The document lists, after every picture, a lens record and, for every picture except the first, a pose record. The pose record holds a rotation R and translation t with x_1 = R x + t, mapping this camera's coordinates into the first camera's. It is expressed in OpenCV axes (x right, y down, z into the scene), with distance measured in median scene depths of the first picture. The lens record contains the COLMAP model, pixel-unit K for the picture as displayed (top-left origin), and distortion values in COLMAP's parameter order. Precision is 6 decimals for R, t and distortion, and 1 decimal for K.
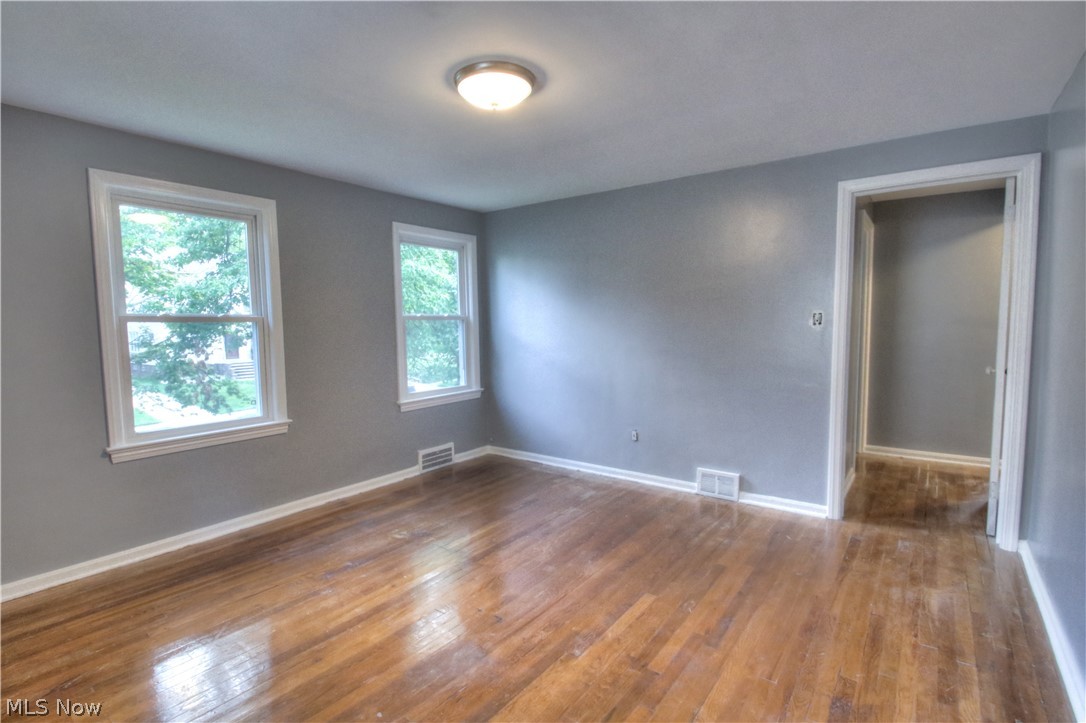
lens RADIAL K [[517.2, 0, 523.2], [0, 517.2, 363.4], [0, 0, 1]] dist [0.001107, -0.000249]
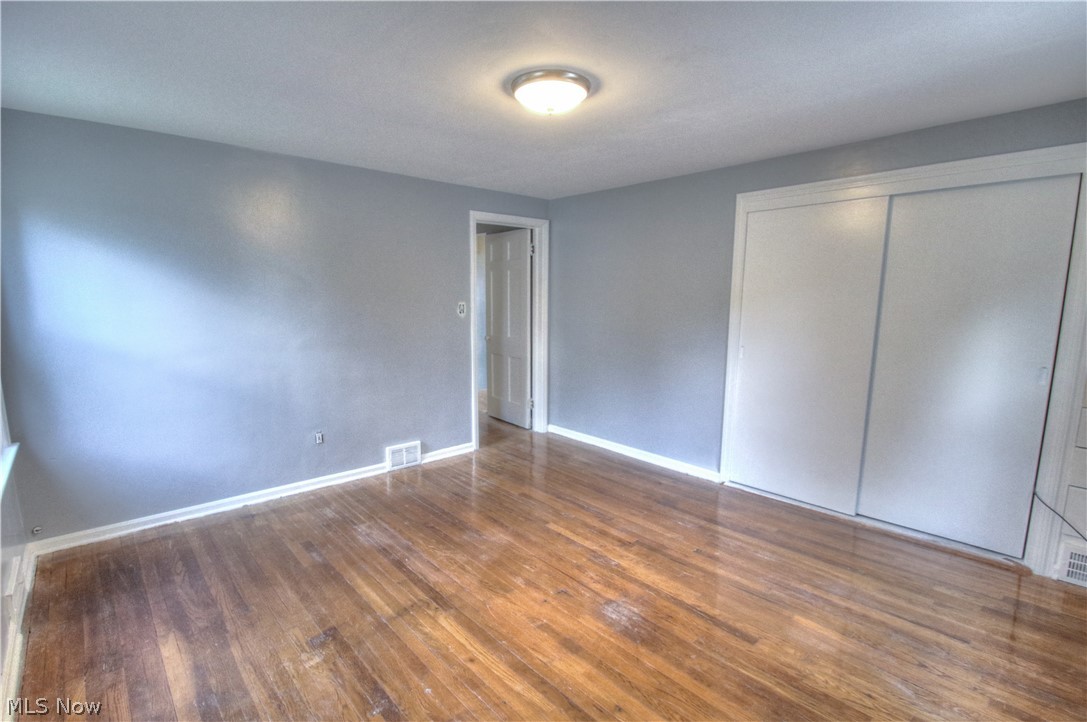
lens RADIAL K [[515.1, 0, 536.7], [0, 515.1, 366.3], [0, 0, 1]] dist [0.003162, -0.000609]
pose [[0.181769, -0.124177, 0.975469, -0.691658], [0.071796, 0.991023, 0.112779, -0.070733], [-0.980717, 0.049536, 0.189052, 0.533266]]
